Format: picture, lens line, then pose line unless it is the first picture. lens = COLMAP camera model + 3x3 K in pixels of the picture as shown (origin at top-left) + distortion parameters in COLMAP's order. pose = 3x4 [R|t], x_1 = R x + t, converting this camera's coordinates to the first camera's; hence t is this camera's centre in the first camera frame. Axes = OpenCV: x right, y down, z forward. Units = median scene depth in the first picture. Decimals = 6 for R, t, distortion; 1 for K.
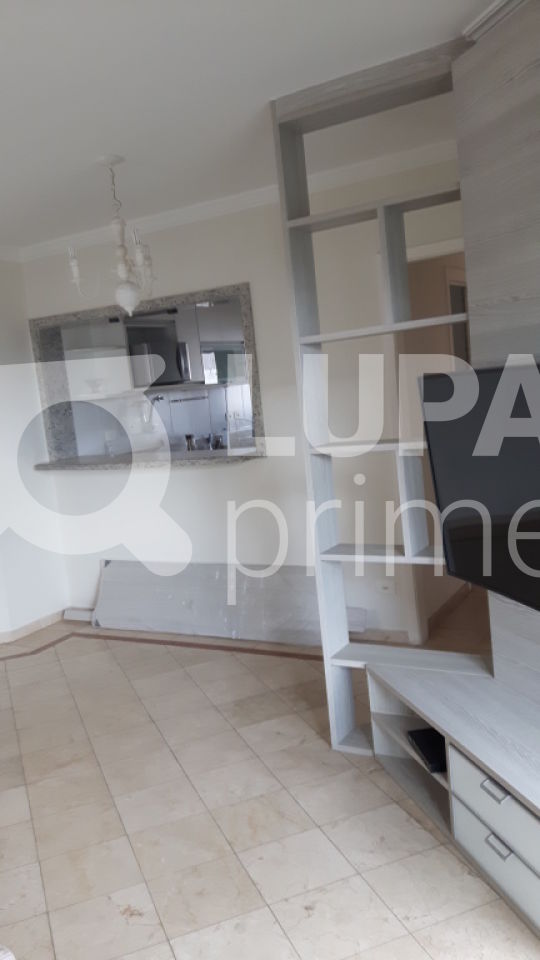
lens RADIAL K [[807.8, 0, 270.0], [0, 807.8, 480.0], [0, 0, 1]] dist [0.003151, 0.005643]
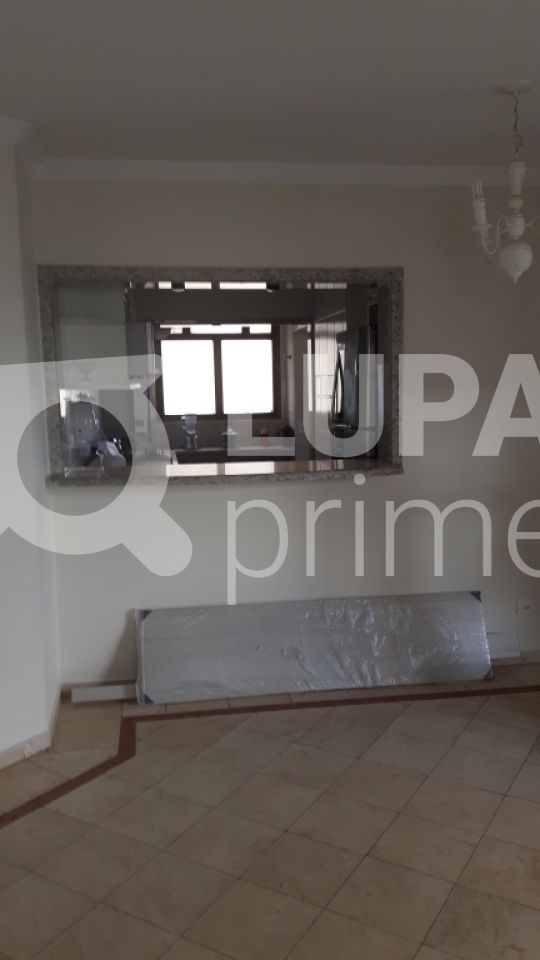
lens RADIAL K [[807.8, 0, 270.0], [0, 807.8, 480.0], [0, 0, 1]] dist [0.003151, 0.005643]
pose [[0.782232, 0.010477, 0.622899, -0.666471], [0.015222, 0.999239, -0.035923, 0.011264], [-0.622801, 0.037582, 0.781477, 0.415257]]
